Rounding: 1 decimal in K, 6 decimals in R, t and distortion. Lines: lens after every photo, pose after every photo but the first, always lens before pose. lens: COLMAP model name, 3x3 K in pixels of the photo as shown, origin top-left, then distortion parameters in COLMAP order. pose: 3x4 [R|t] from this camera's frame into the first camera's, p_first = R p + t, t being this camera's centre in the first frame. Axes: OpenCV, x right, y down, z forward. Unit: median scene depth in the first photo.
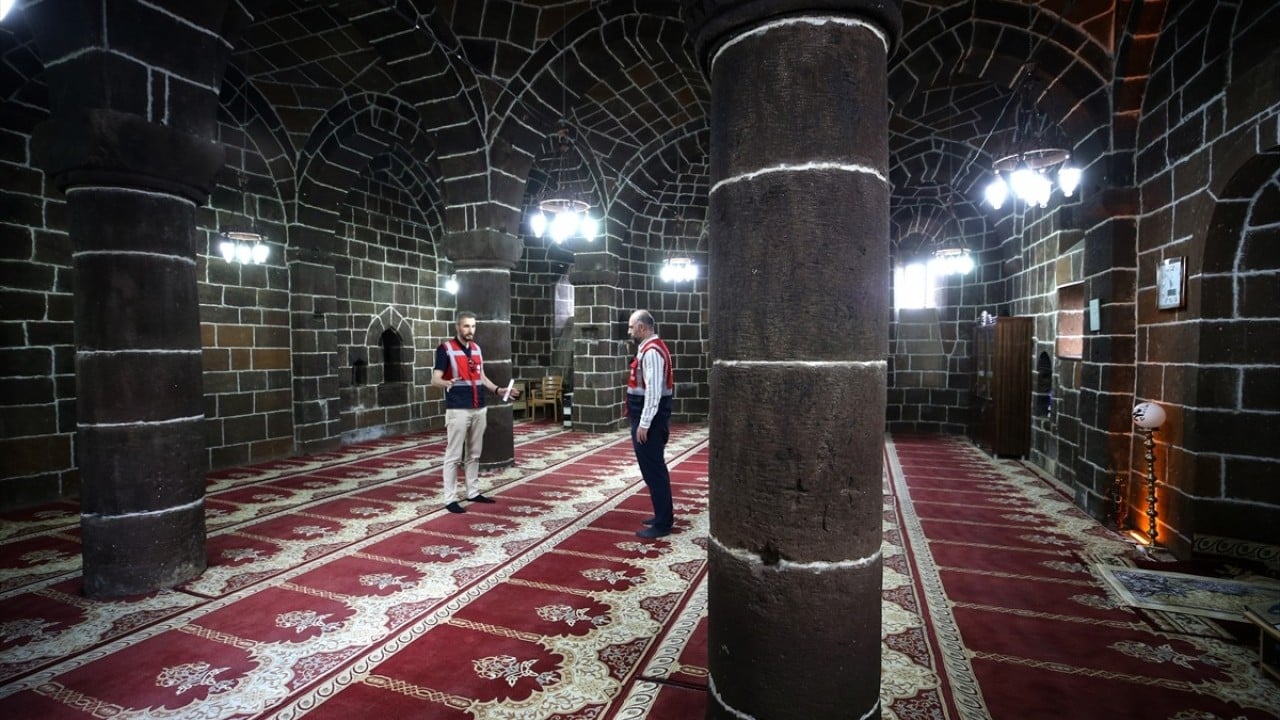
lens RADIAL K [[581.6, 0, 635.9], [0, 581.6, 359.4], [0, 0, 1]] dist [-0.045130, 0.014397]
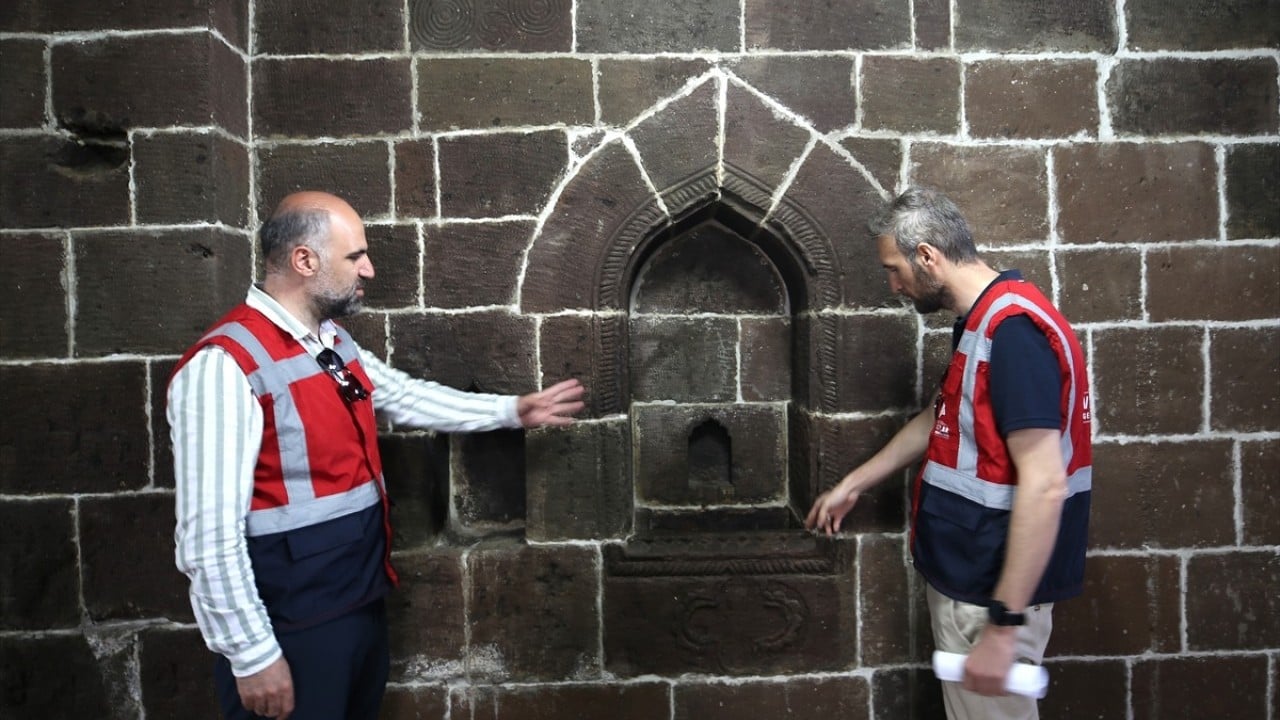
lens RADIAL K [[863.7, 0, 640.0], [0, 863.7, 360.0], [0, 0, 1]] dist [-0.030806, -0.000119]
pose [[0.391925, 0.013977, -0.919891, -0.206585], [-0.000775, 0.999889, 0.014862, -0.012350], [0.919997, -0.005112, 0.391892, 0.884370]]
